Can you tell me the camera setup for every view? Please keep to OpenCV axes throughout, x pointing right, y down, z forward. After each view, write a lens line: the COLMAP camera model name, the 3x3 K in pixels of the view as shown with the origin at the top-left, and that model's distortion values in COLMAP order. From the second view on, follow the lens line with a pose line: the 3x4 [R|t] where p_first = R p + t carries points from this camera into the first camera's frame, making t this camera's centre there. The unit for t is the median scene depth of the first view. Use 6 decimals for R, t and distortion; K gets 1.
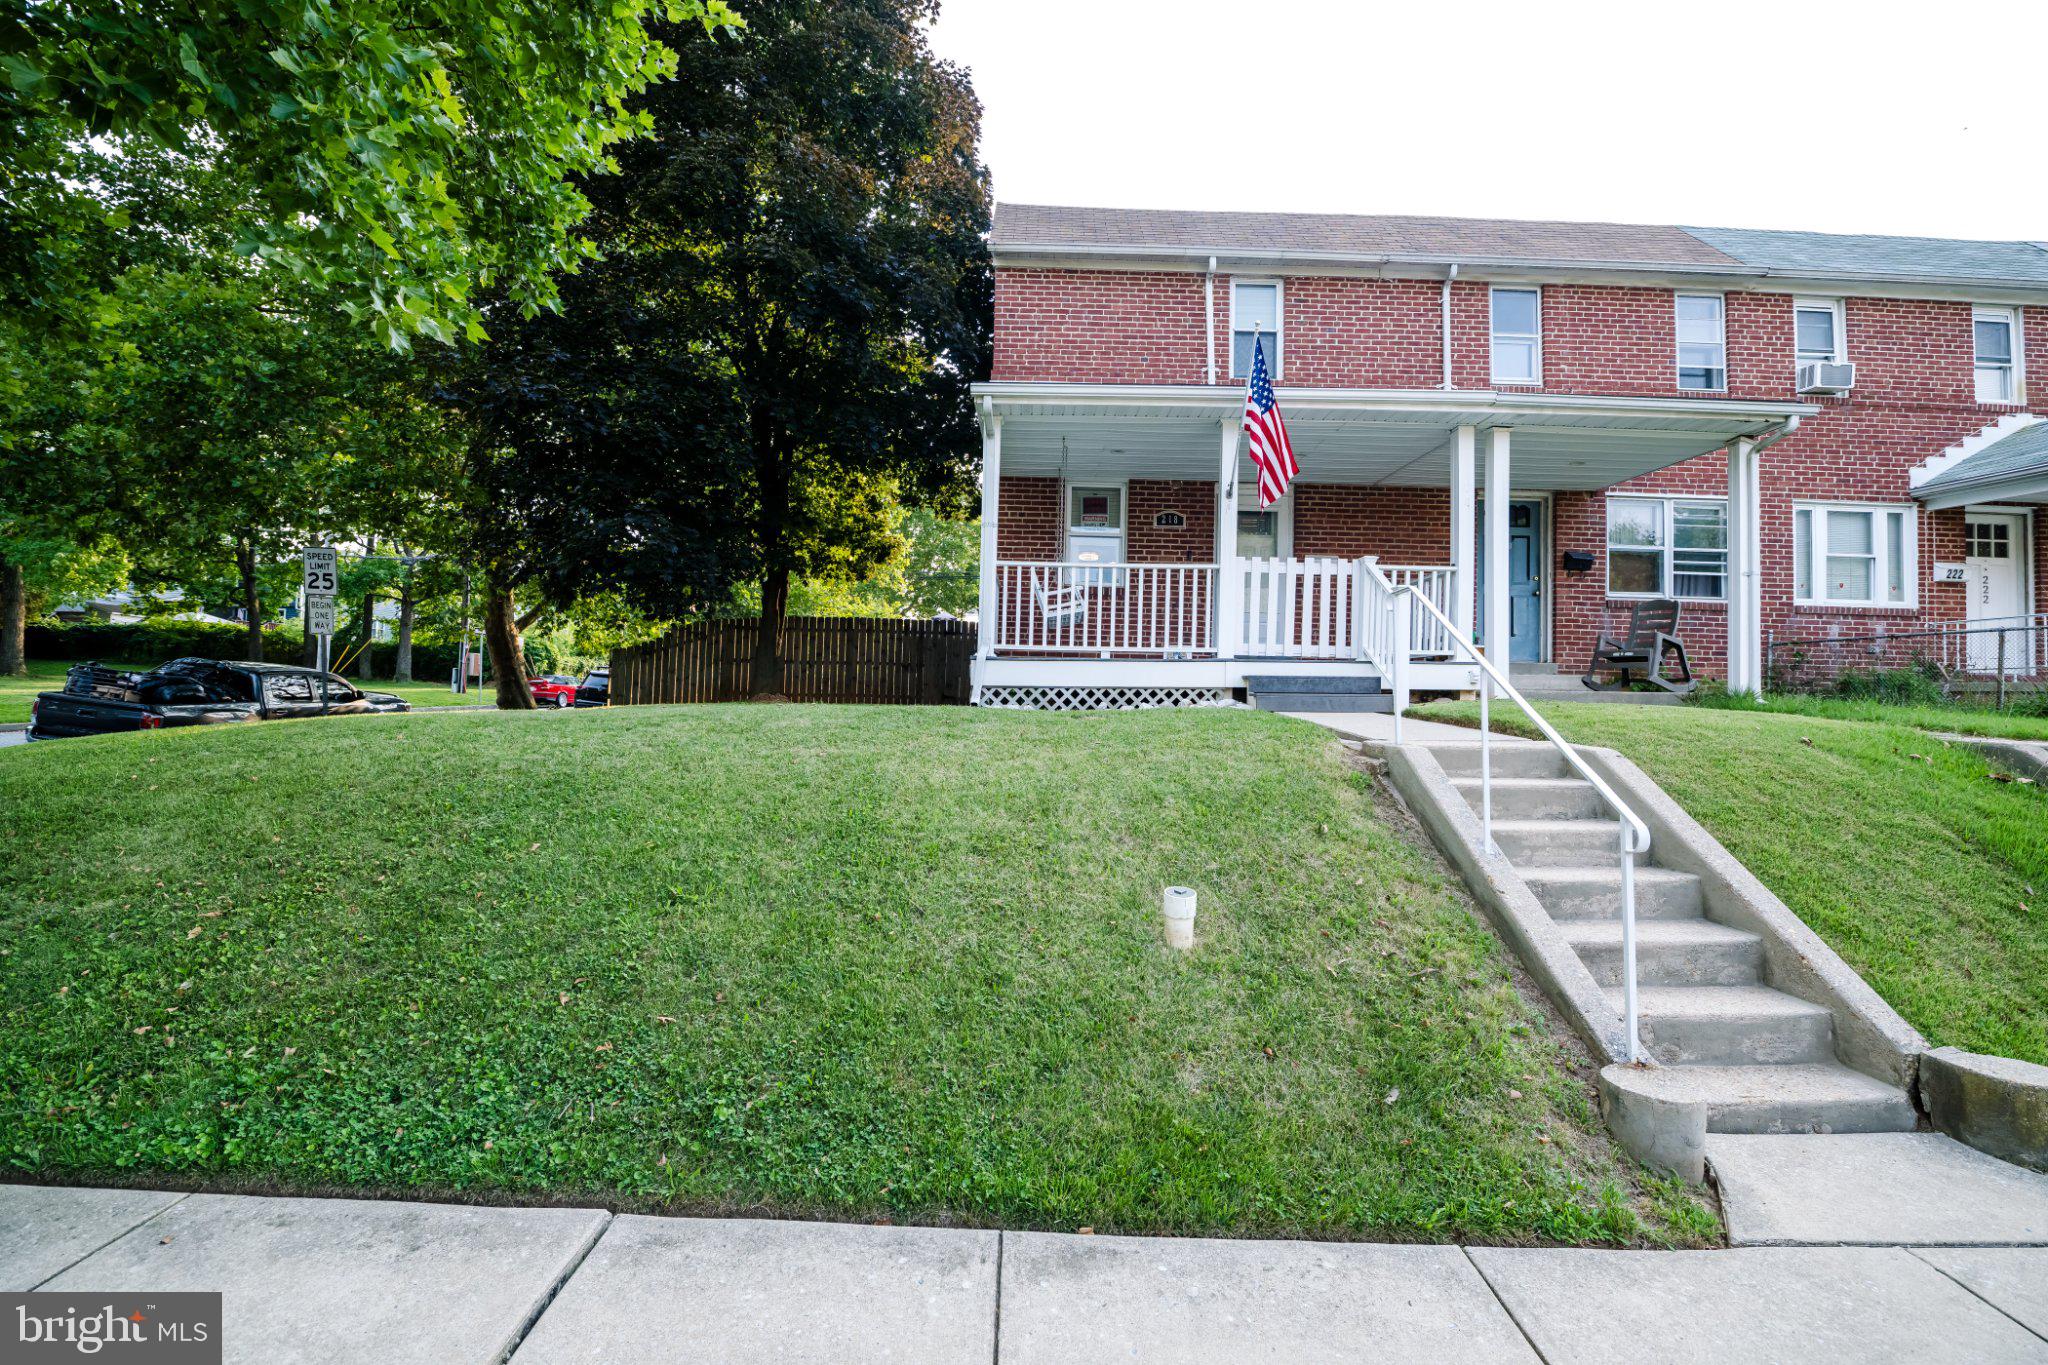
lens RADIAL K [[817.6, 0, 1026.2], [0, 817.6, 677.7], [0, 0, 1]] dist [-0.013061, -0.001973]
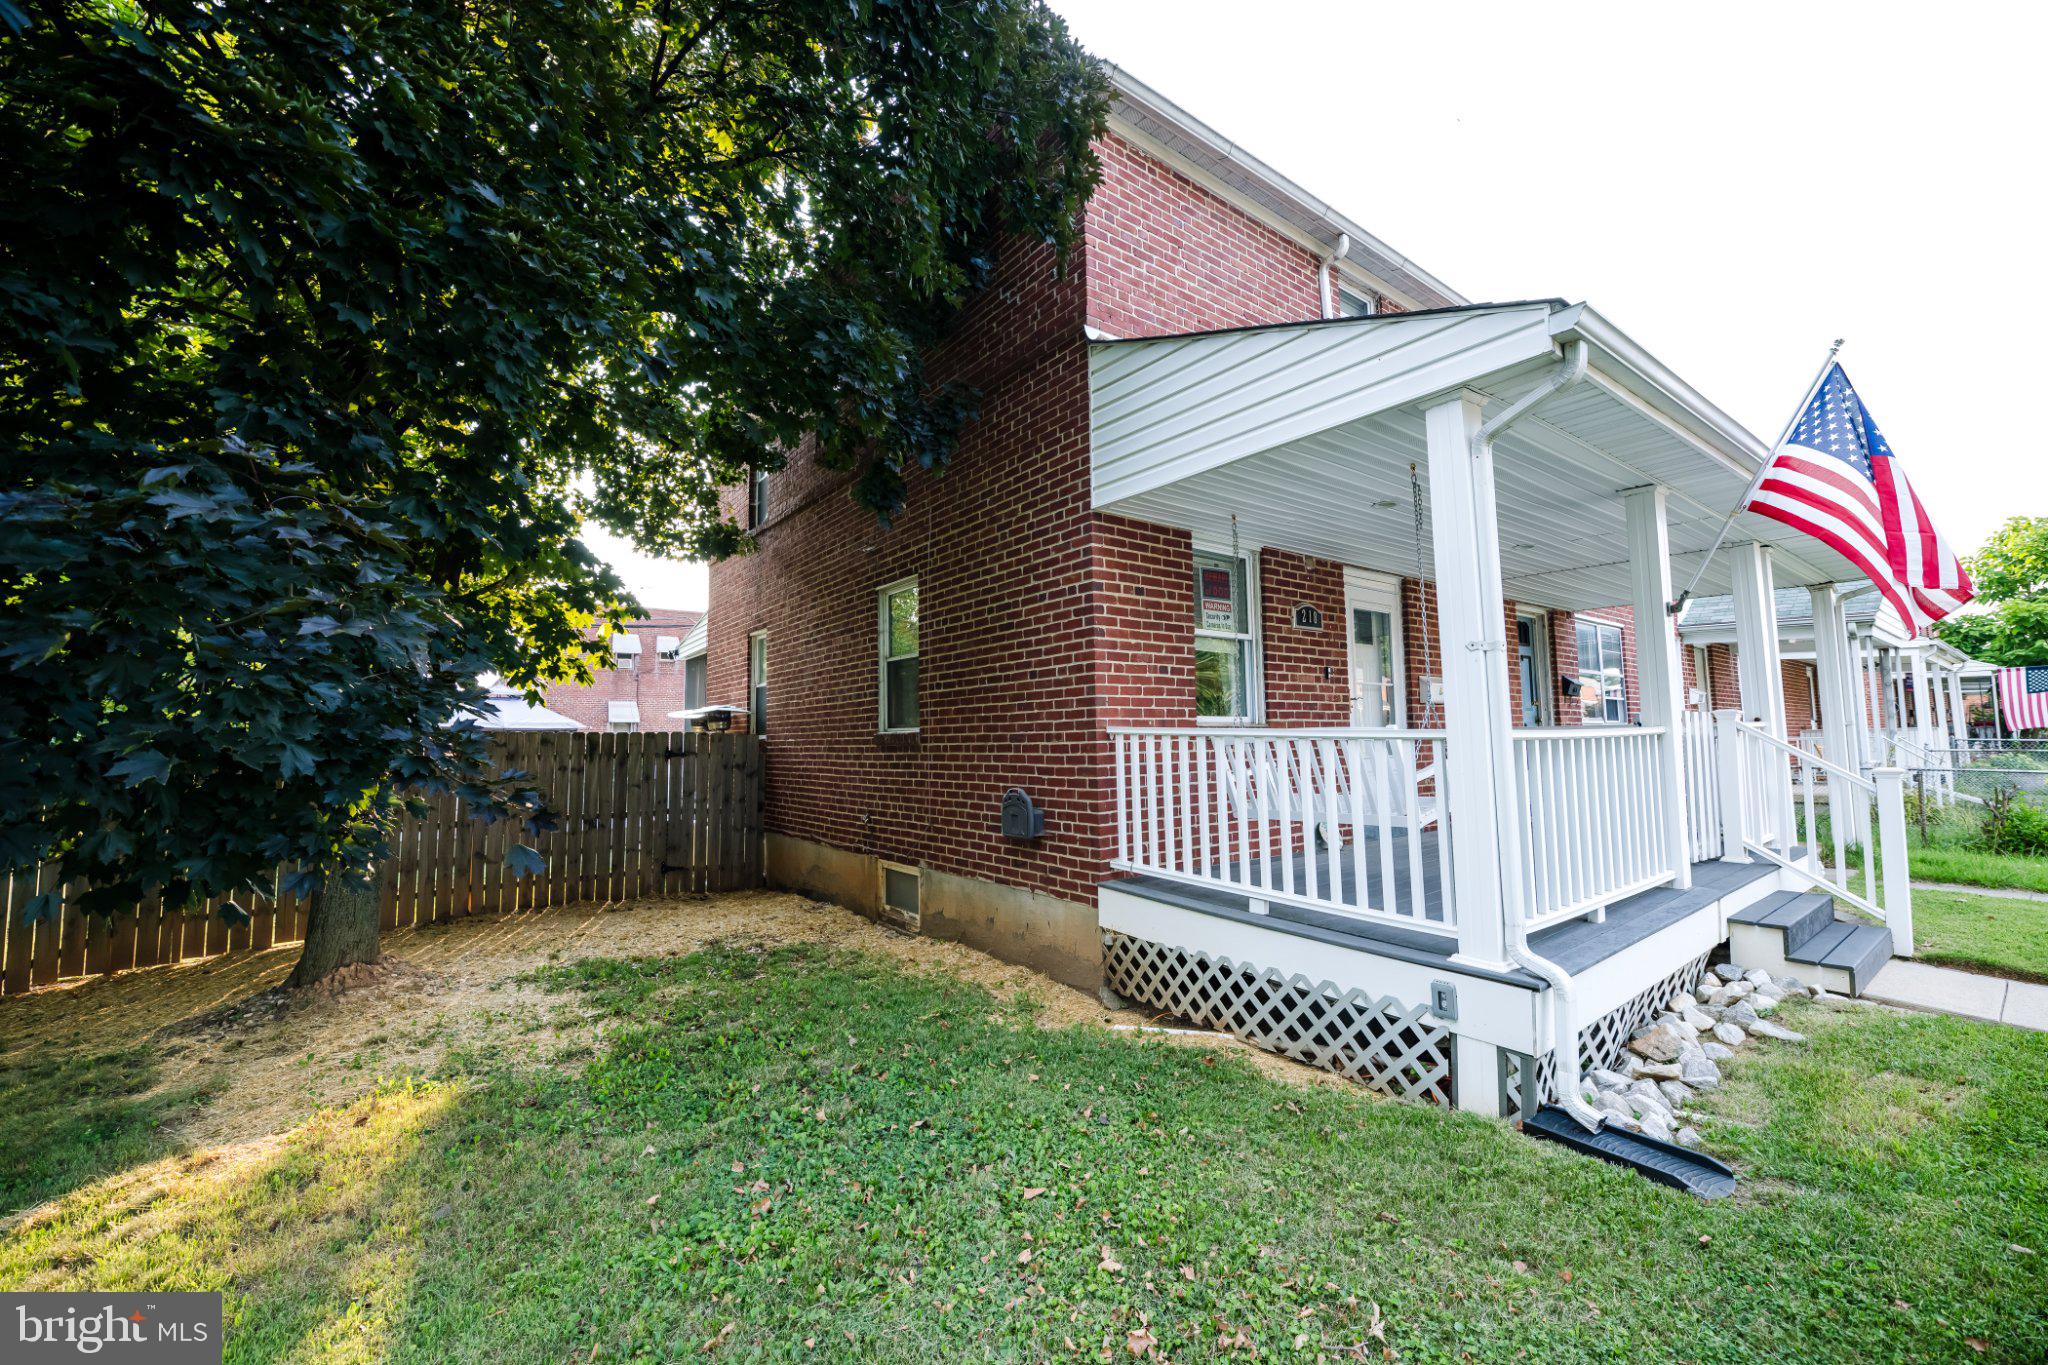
lens RADIAL K [[817.6, 0, 1026.2], [0, 817.6, 677.7], [0, 0, 1]] dist [-0.013061, -0.001973]
pose [[0.804584, 0.013489, 0.593686, -0.380332], [0.020199, 0.998542, -0.050062, -0.121151], [-0.593496, 0.052271, 0.803138, 0.633982]]
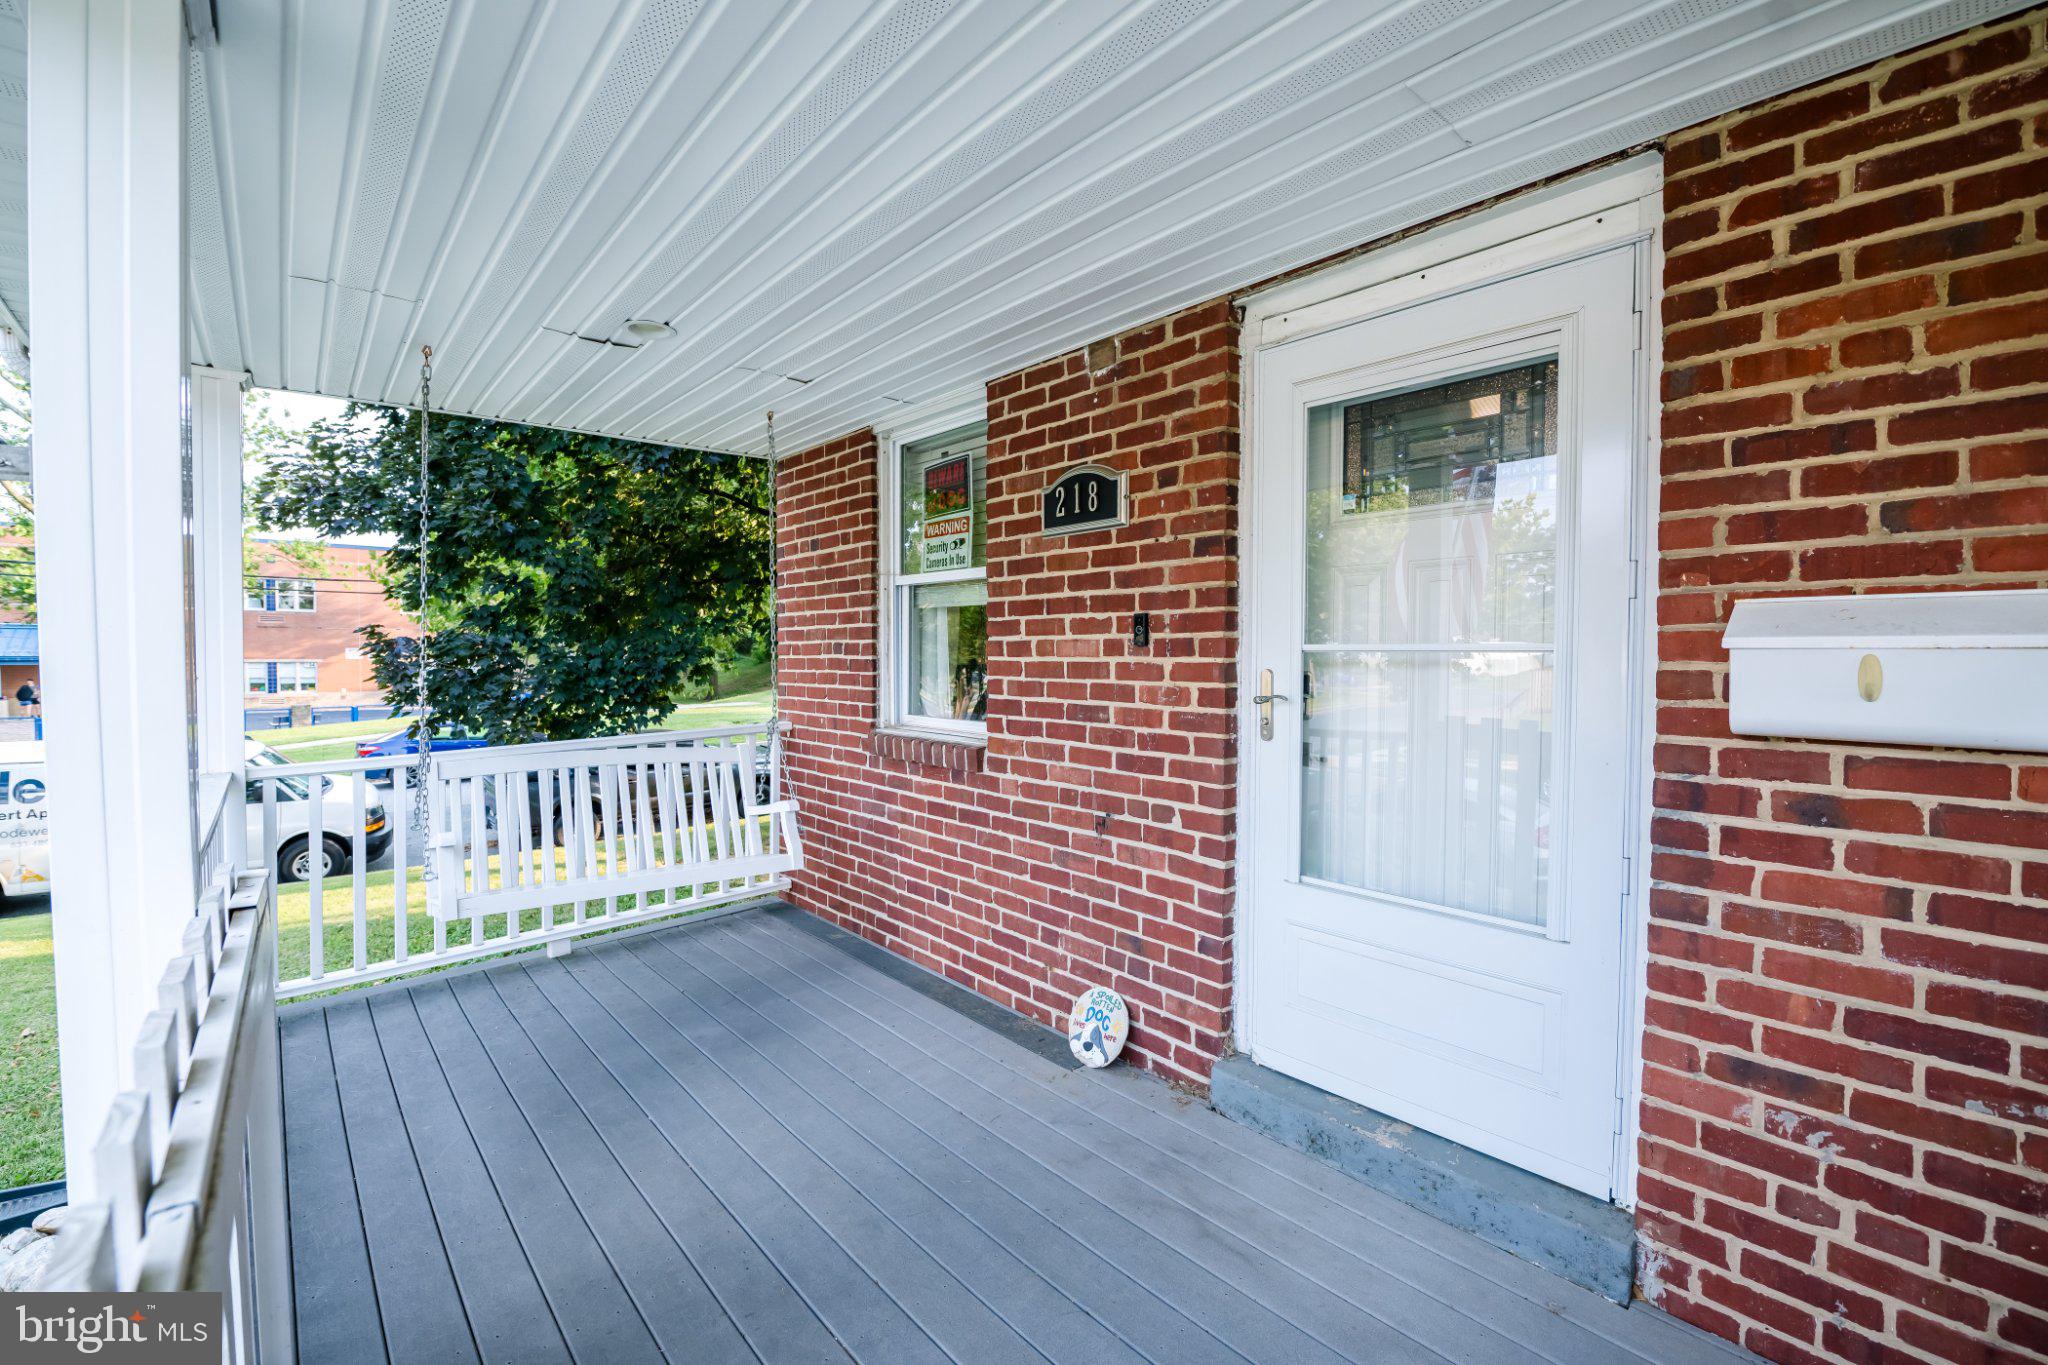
lens RADIAL K [[836.5, 0, 1050.0], [0, 836.5, 682.3], [0, 0, 1]] dist [-0.013054, -0.003674]
pose [[0.681494, 0.005564, -0.731803, 0.373281], [0.026980, 0.999100, 0.032722, -0.145772], [0.731327, -0.042044, 0.680730, 0.818581]]
